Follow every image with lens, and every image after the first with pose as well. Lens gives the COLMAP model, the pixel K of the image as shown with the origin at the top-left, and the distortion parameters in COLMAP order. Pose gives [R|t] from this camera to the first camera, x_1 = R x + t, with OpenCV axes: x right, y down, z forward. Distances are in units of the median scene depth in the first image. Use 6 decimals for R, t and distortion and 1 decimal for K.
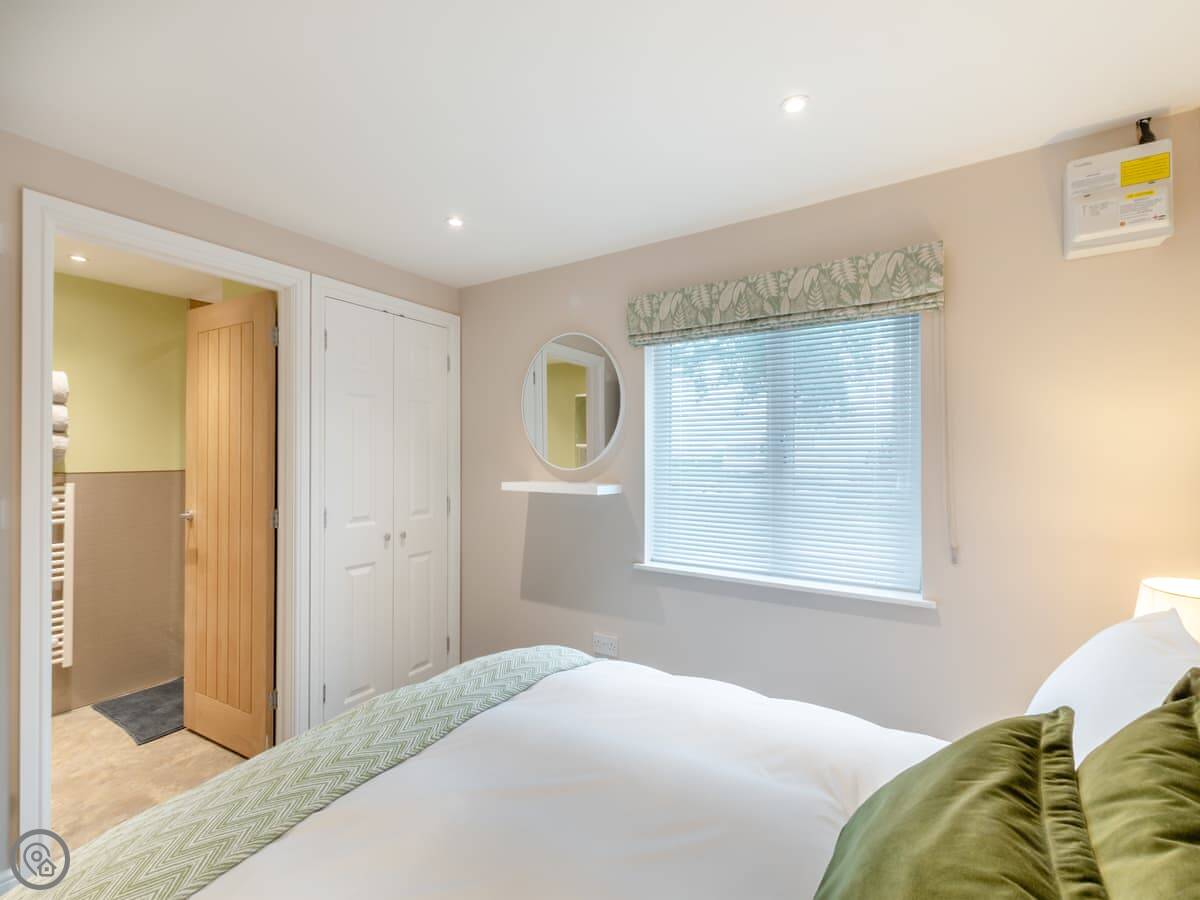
lens RADIAL K [[517.1, 0, 599.8], [0, 517.1, 450.3], [0, 0, 1]] dist [0.004458, -0.002494]
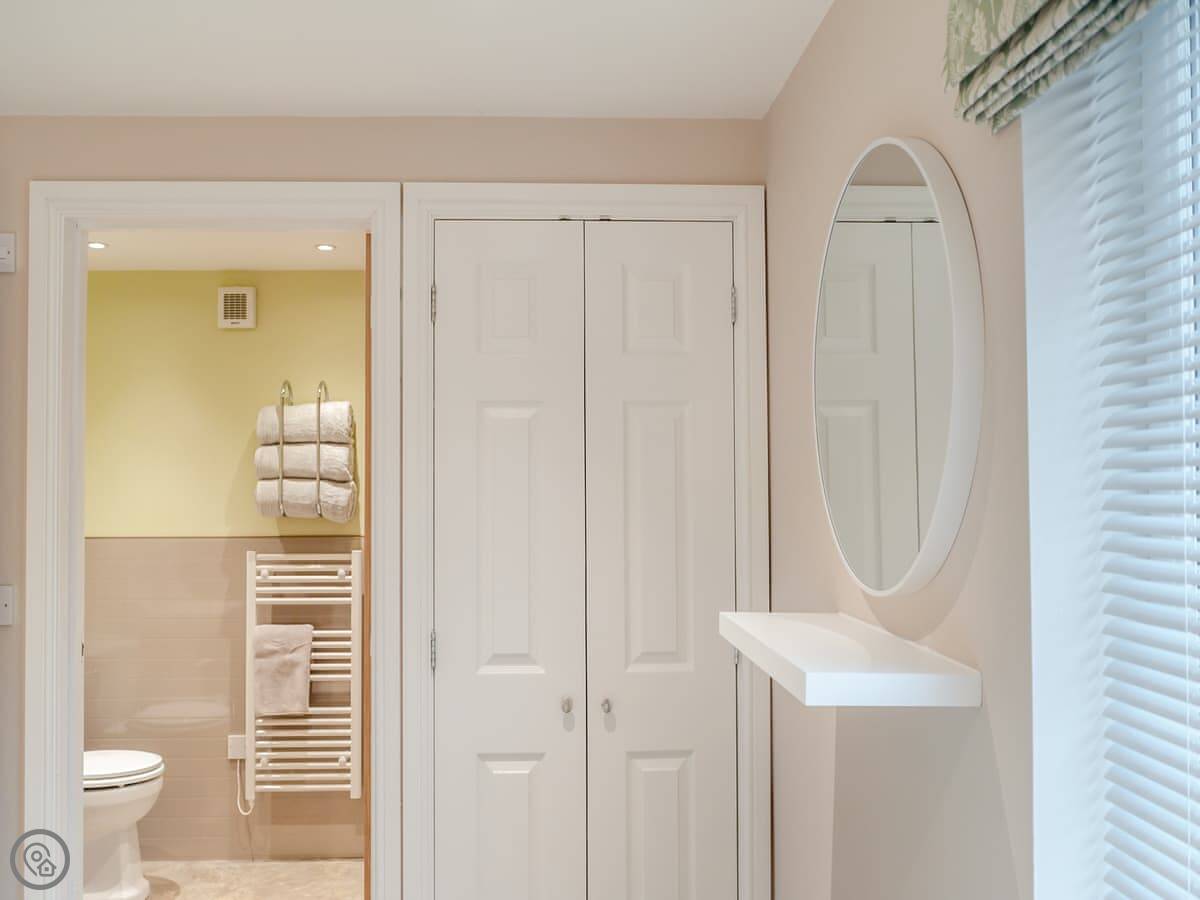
lens RADIAL K [[944.5, 0, 593.2], [0, 944.5, 458.5], [0, 0, 1]] dist [-0.037721, 0.003131]
pose [[0.573890, -0.029240, -0.818410, 0.281387], [0.007203, 0.999504, -0.030659, -0.024059], [0.818901, 0.011700, 0.573816, 0.513354]]
